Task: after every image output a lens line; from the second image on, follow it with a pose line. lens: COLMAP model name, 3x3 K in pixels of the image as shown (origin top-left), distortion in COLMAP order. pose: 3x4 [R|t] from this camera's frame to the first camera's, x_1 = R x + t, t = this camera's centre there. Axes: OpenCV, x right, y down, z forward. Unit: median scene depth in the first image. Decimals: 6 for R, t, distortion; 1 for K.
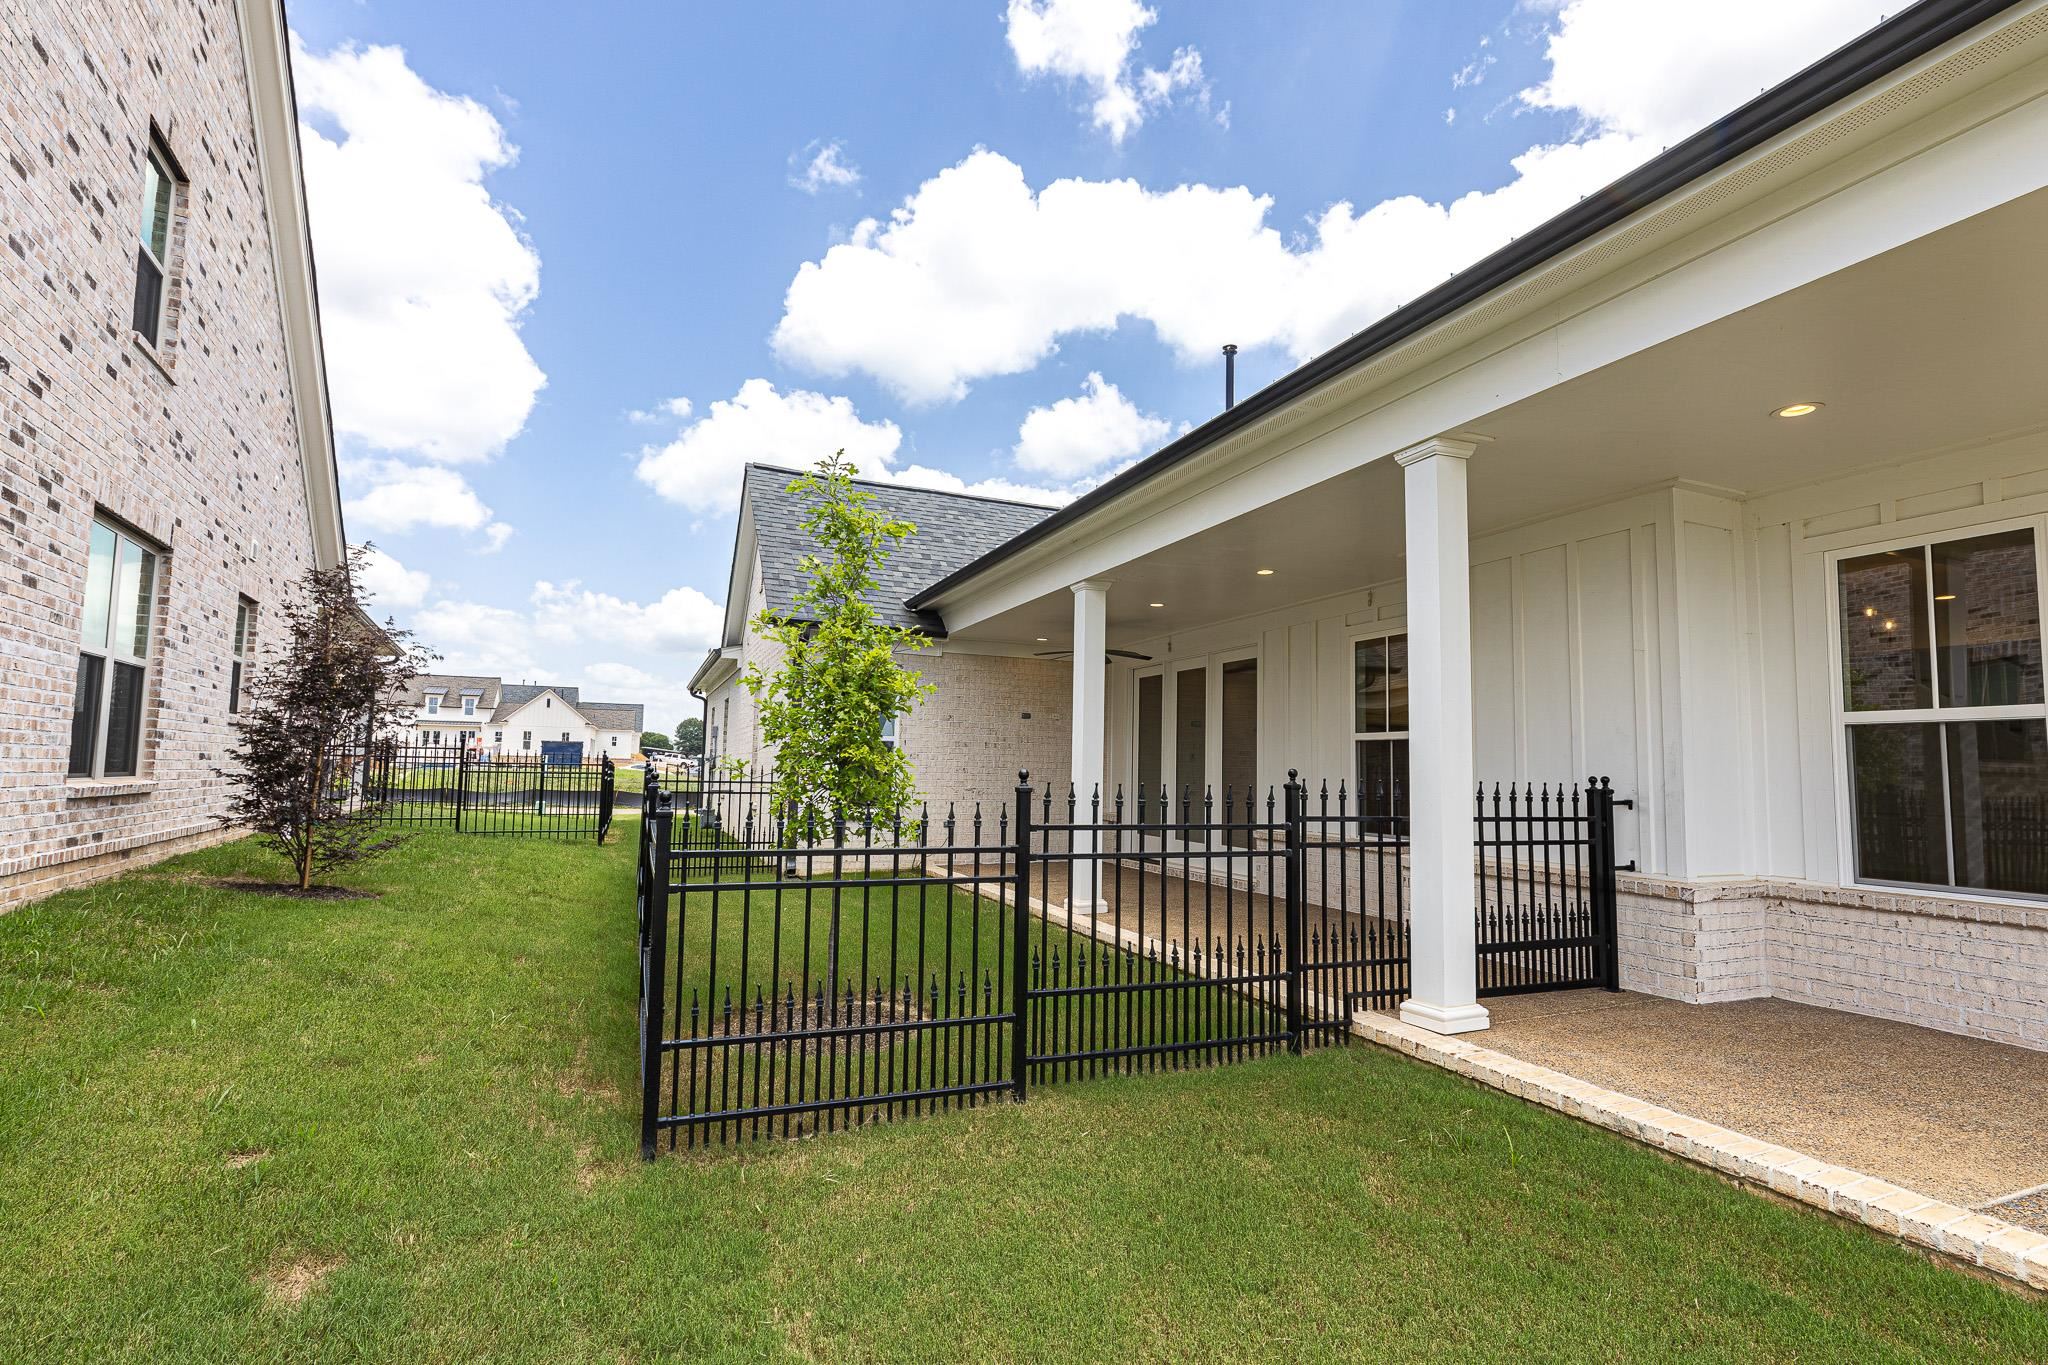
lens RADIAL K [[954.4, 0, 1024.1], [0, 954.4, 699.0], [0, 0, 1]] dist [0.000781, 0.000763]
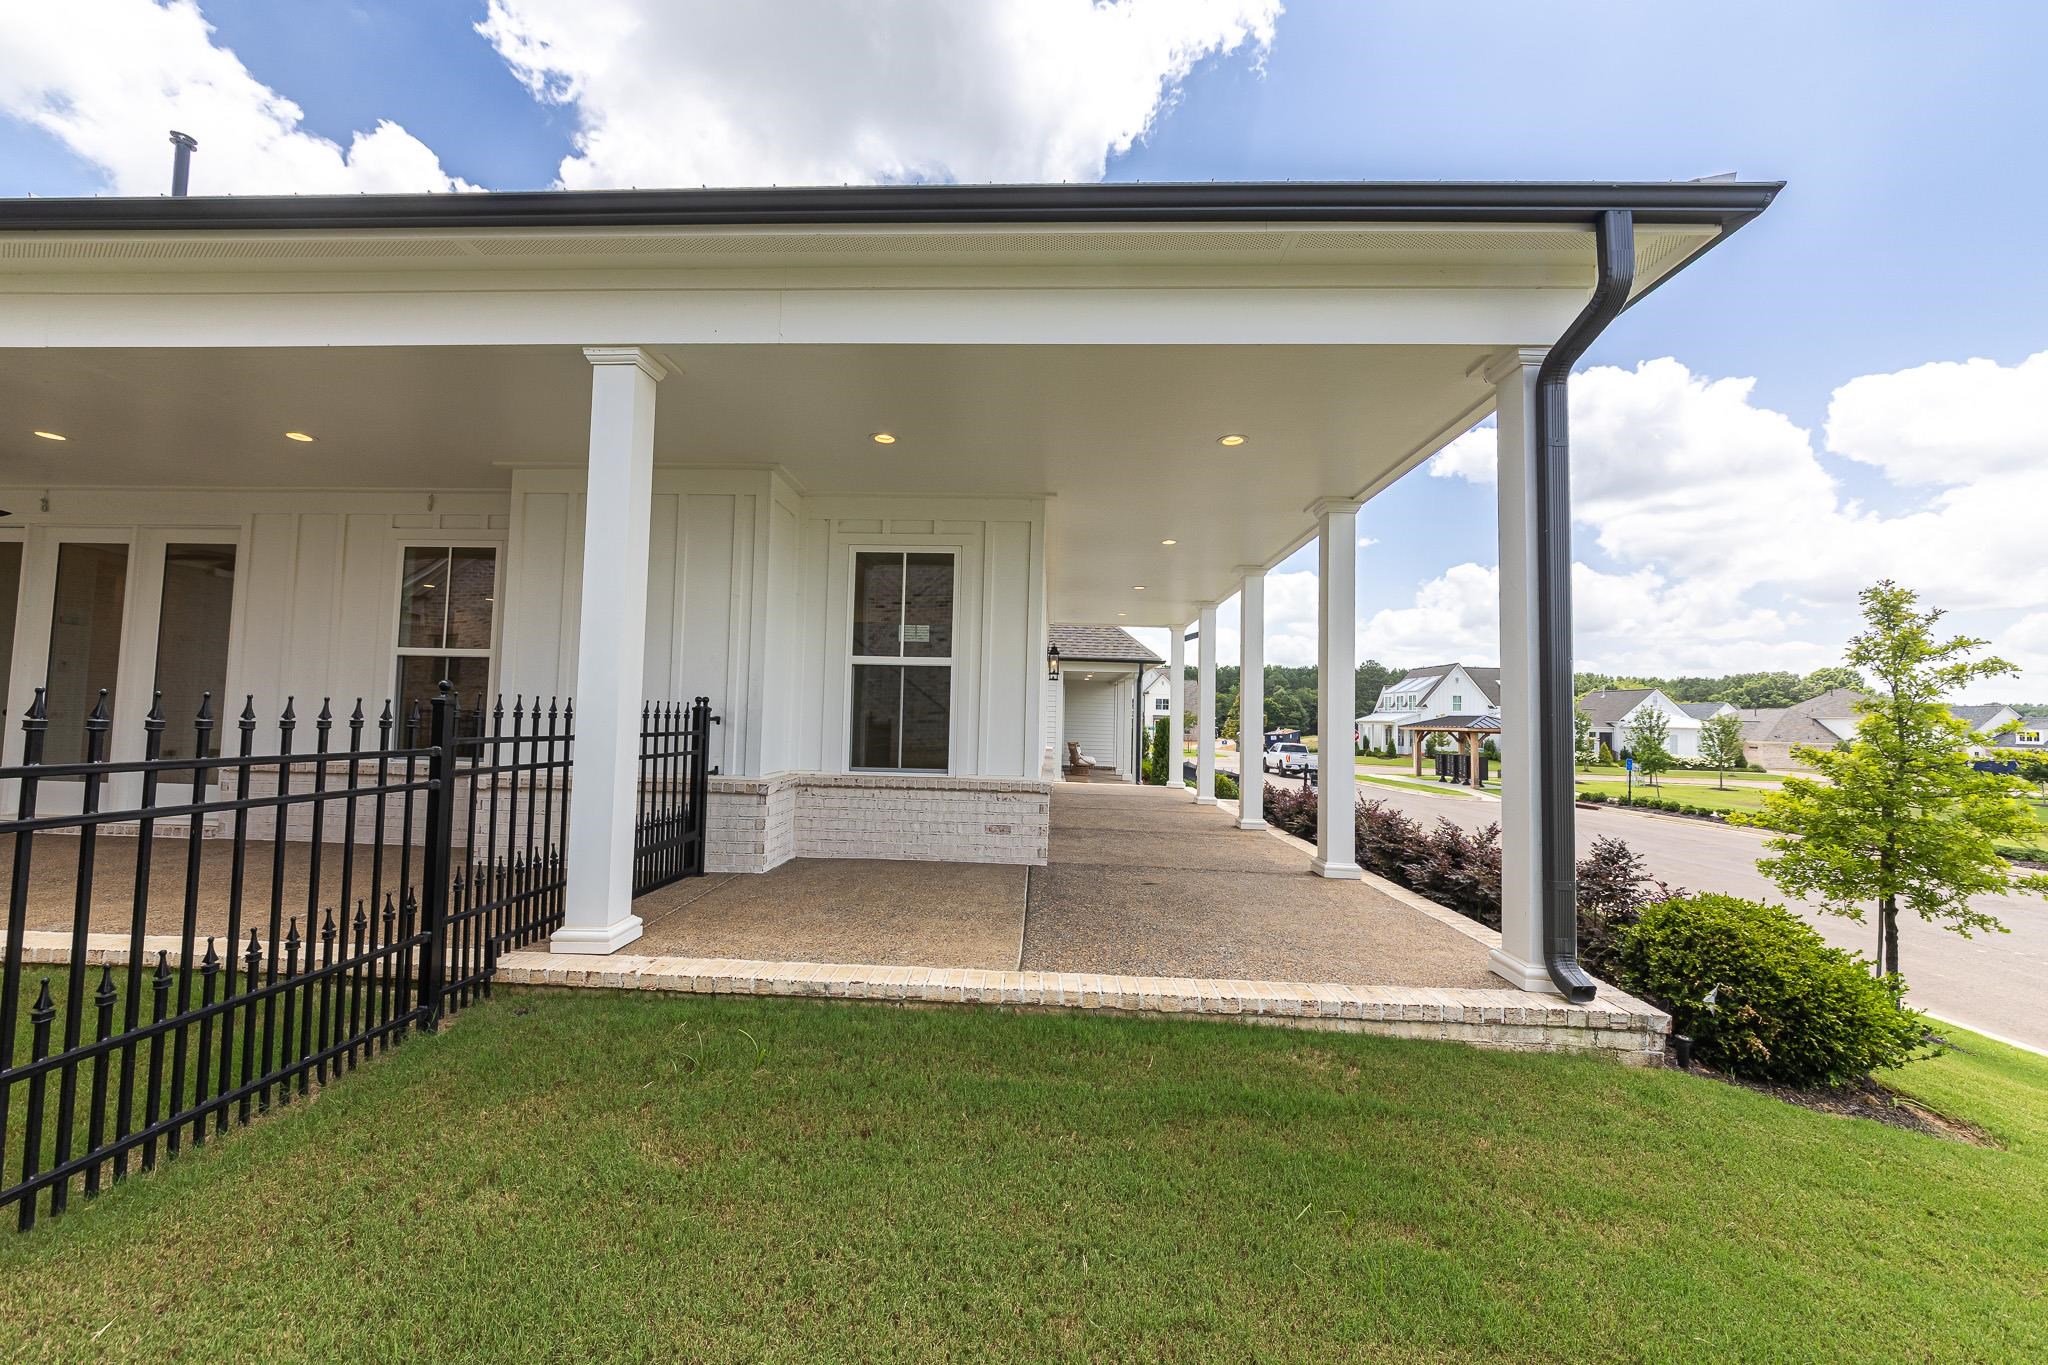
lens RADIAL K [[755.7, 0, 1021.6], [0, 755.7, 680.9], [0, 0, 1]] dist [-0.003417, -0.000317]
pose [[0.424550, 0.035475, 0.904709, -0.086795], [-0.083805, 0.996482, 0.000253, 0.032604], [-0.901518, -0.075926, 0.426029, 0.286173]]
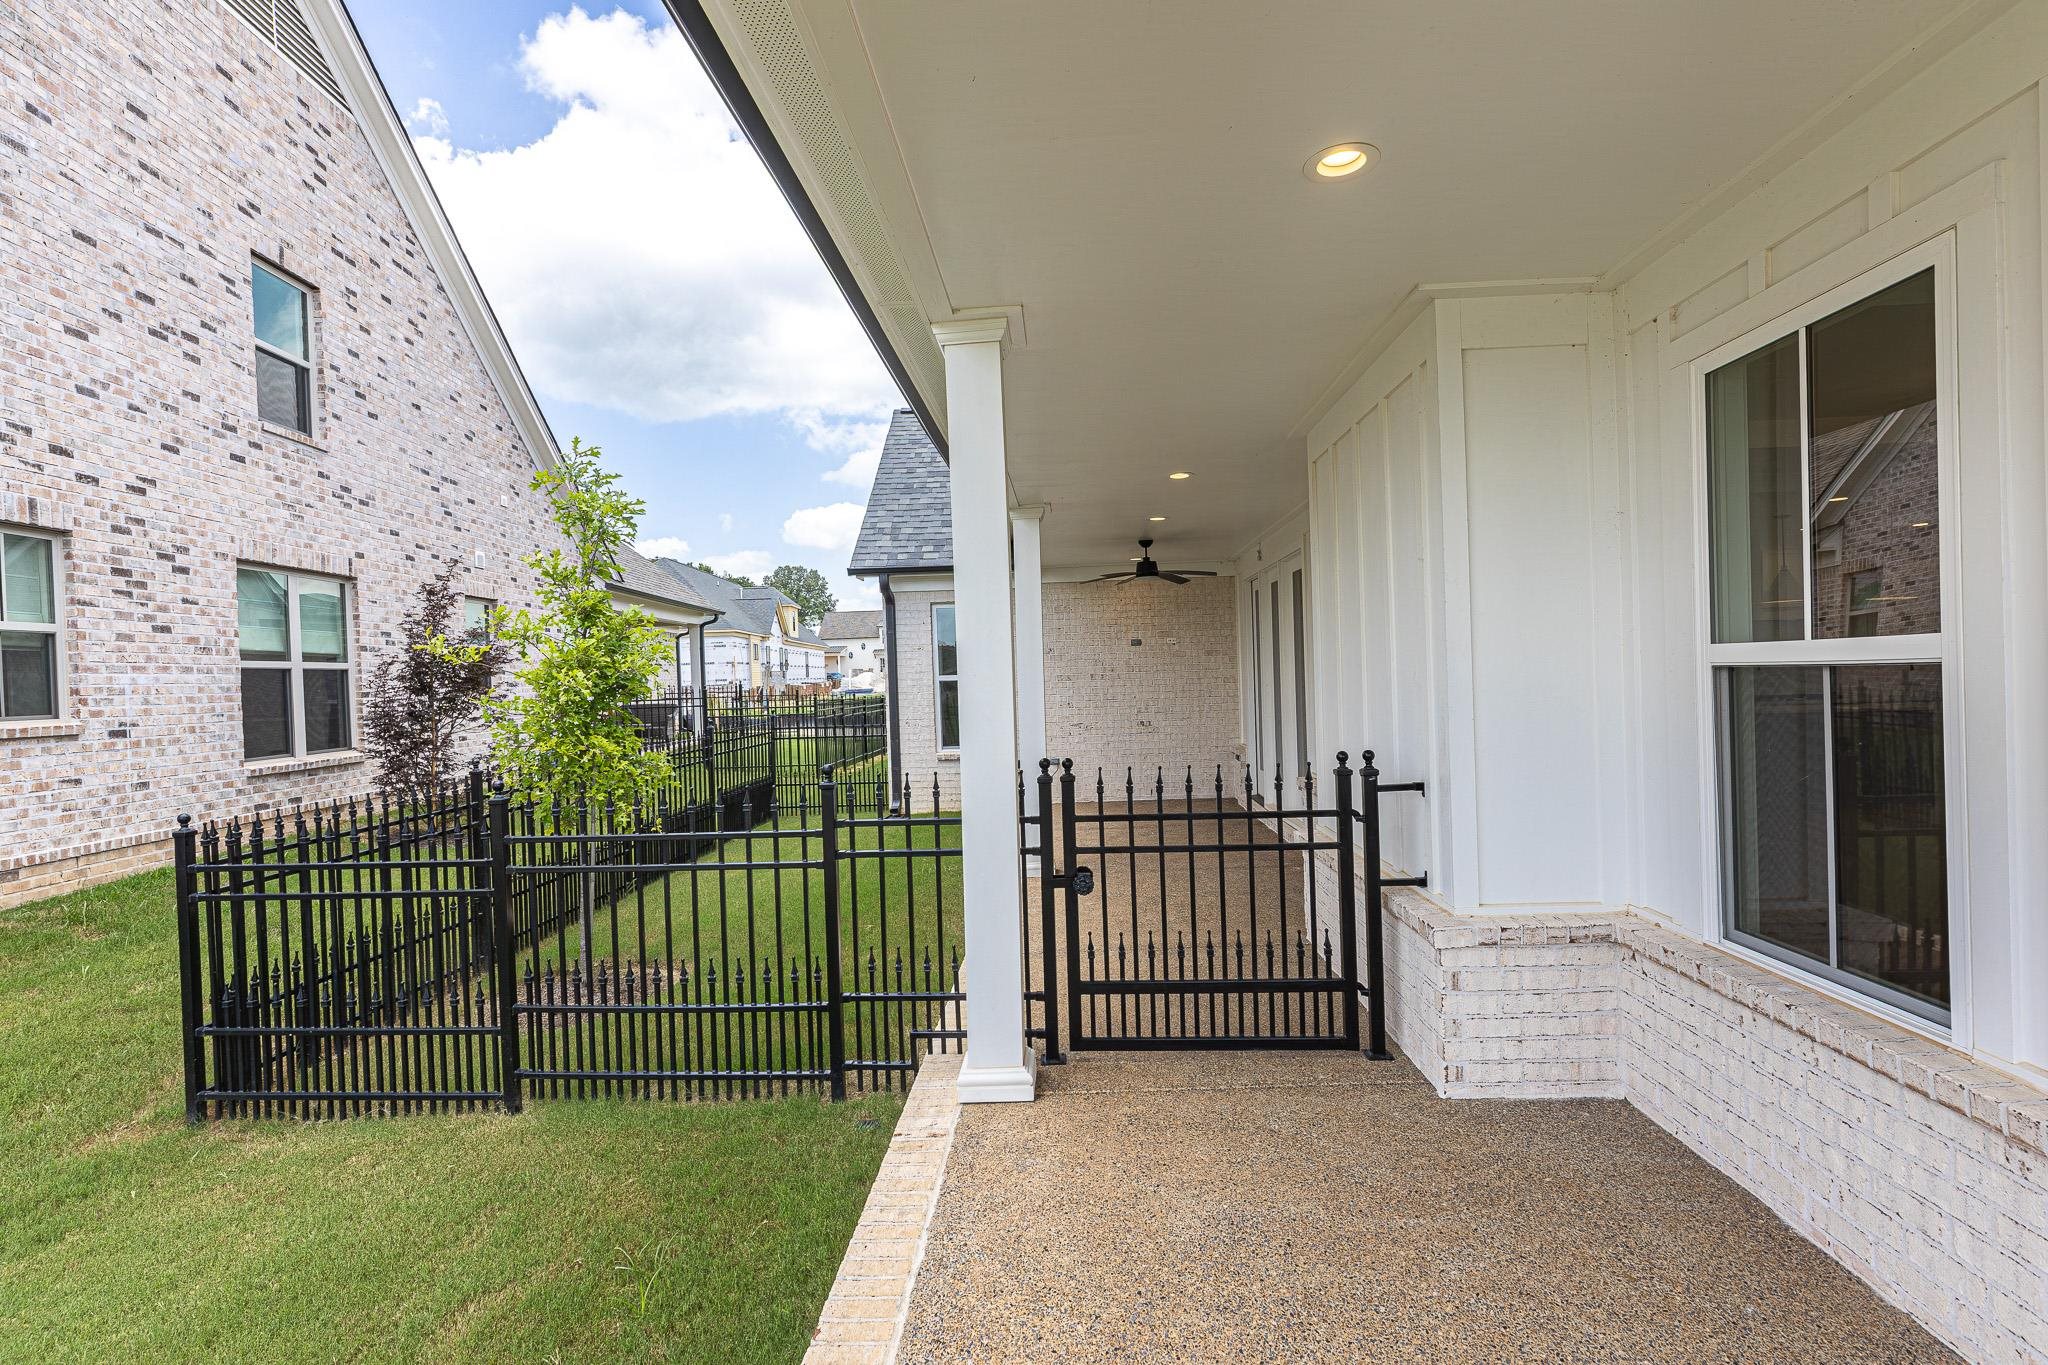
lens RADIAL K [[951.9, 0, 1023.5], [0, 951.9, 688.2], [0, 0, 1]] dist [-0.002295, 0.000182]
pose [[0.899494, -0.043626, -0.434750, 0.788029], [0.083671, 0.993787, 0.073391, -0.039072], [0.428847, -0.102391, 0.897556, 0.330784]]
